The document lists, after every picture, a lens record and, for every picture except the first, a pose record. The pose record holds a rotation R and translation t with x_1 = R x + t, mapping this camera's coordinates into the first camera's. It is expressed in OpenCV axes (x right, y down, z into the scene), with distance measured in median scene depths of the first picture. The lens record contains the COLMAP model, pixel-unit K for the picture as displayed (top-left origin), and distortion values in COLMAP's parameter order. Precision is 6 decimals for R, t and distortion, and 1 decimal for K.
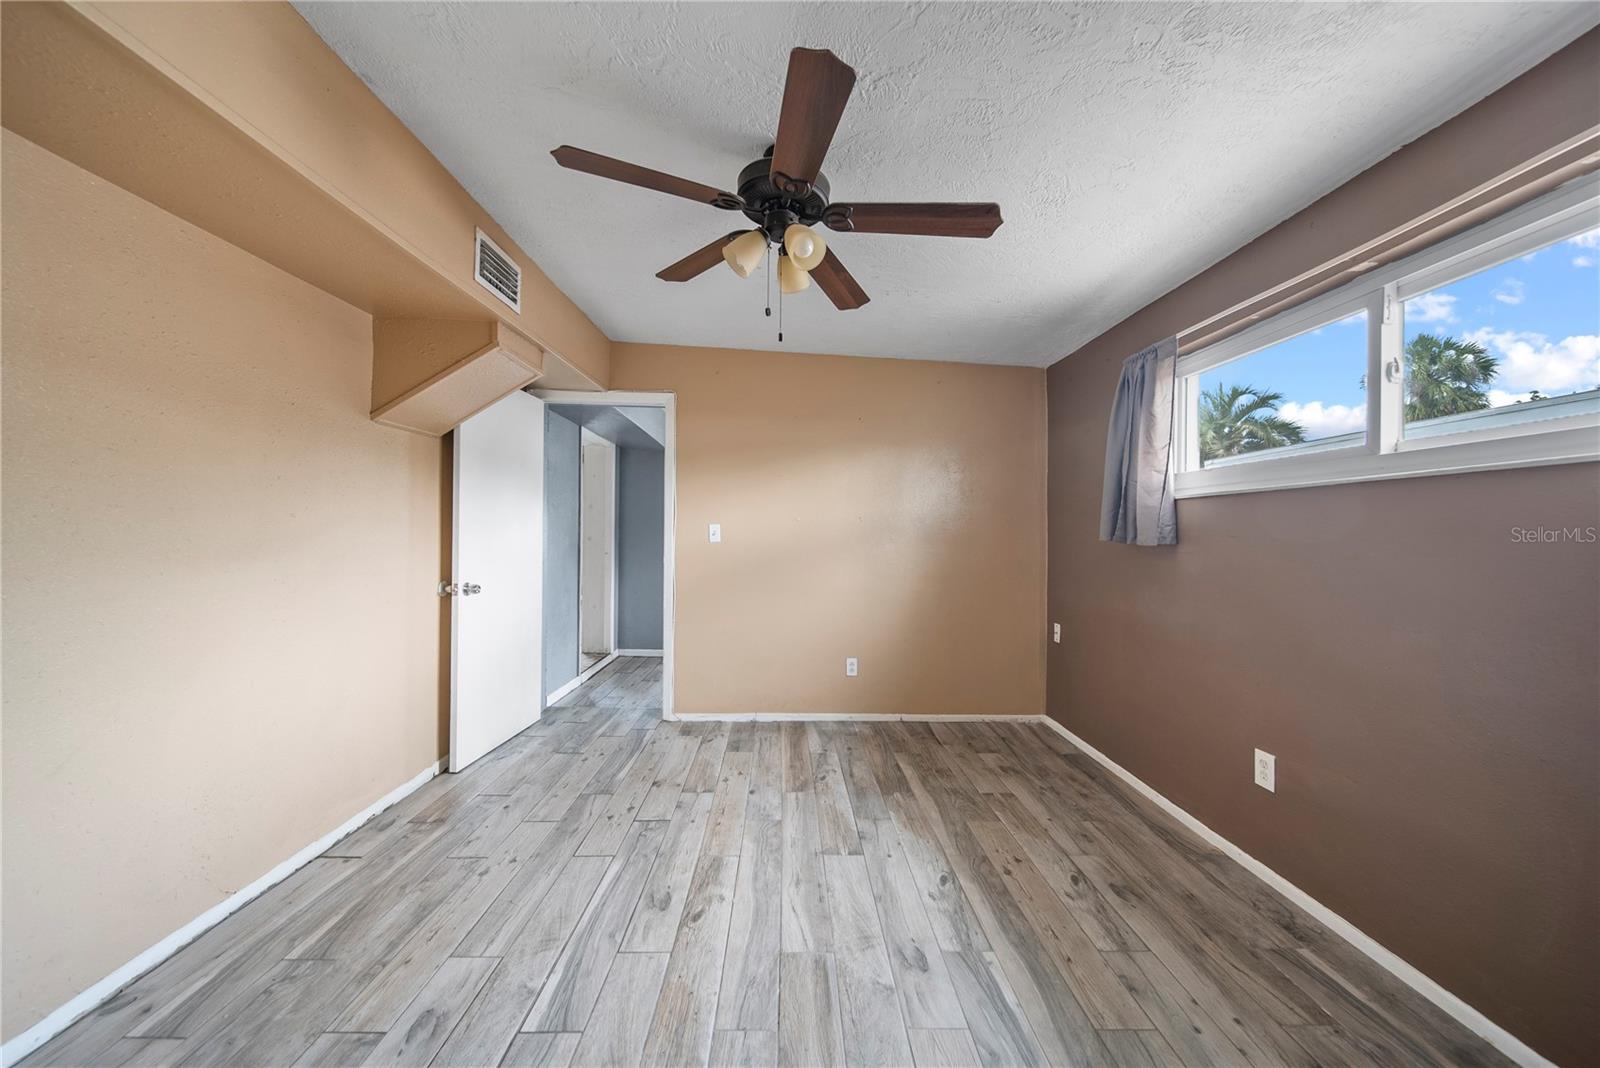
lens RADIAL K [[574.2, 0, 795.6], [0, 574.2, 531.2], [0, 0, 1]] dist [-0.000014, -0.001343]
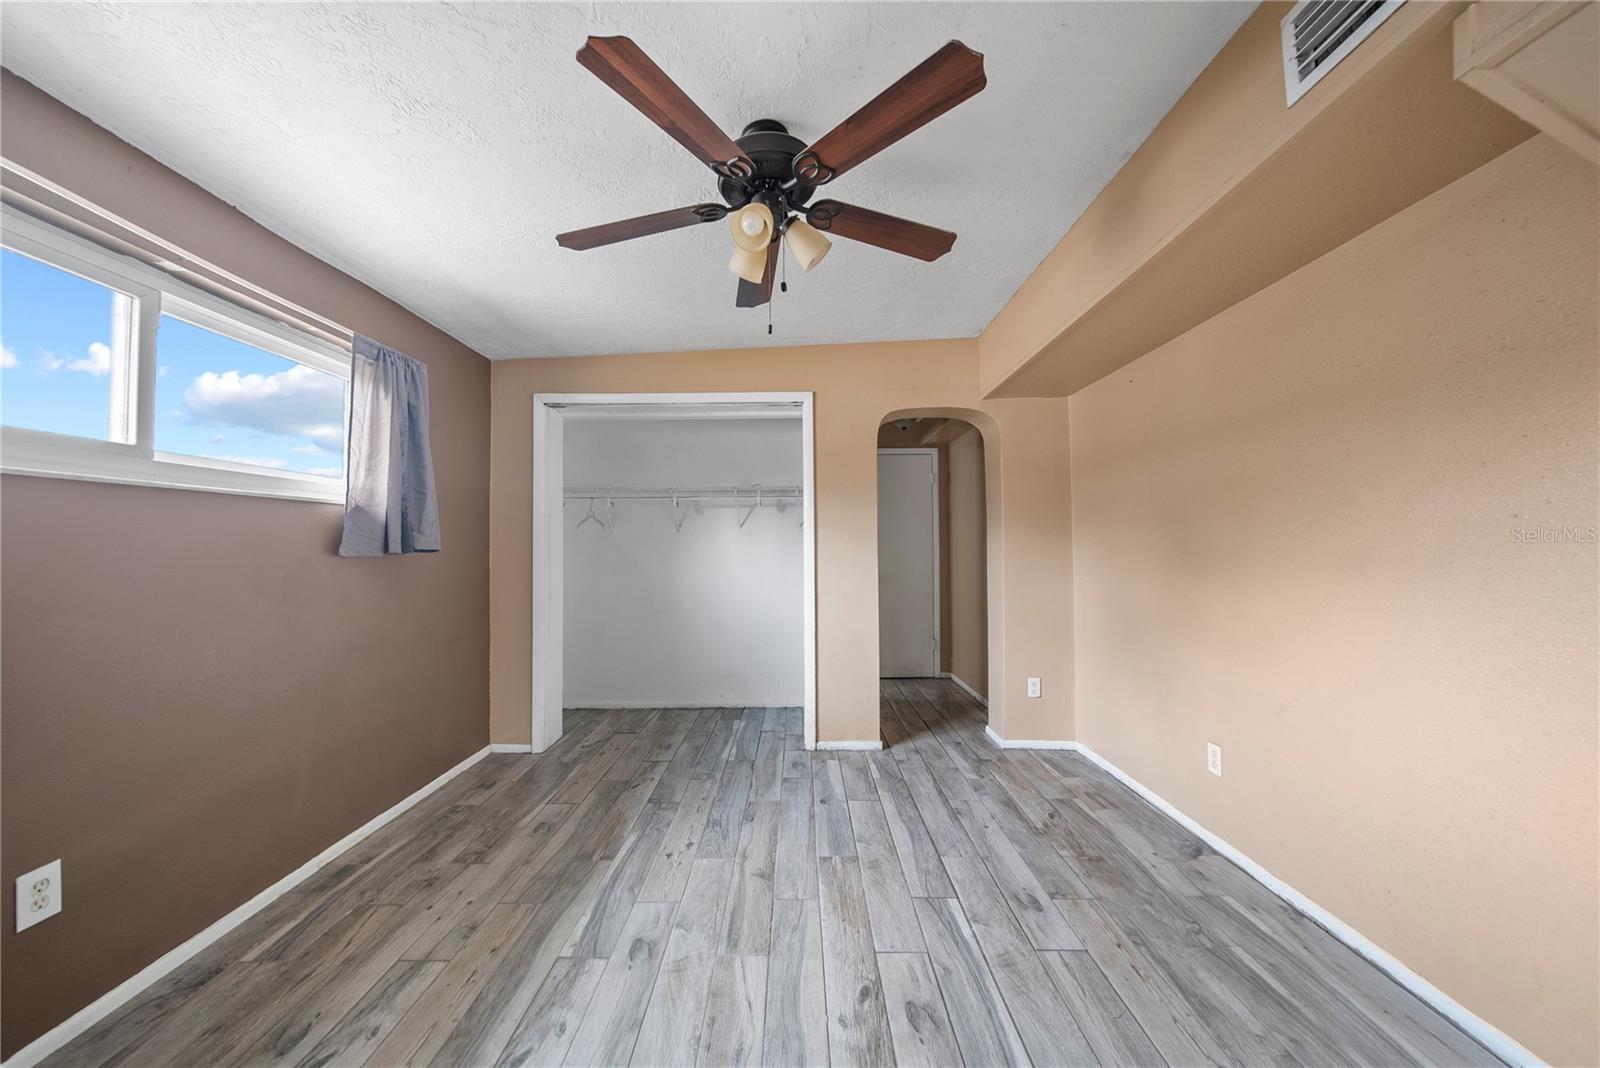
lens RADIAL K [[574.2, 0, 795.6], [0, 574.2, 531.2], [0, 0, 1]] dist [-0.000014, -0.001343]
pose [[-0.999878, -0.001921, 0.015493, -0.086262], [-0.002377, 0.999564, -0.029446, 0.012623], [-0.015429, -0.029479, -0.999446, 2.001533]]
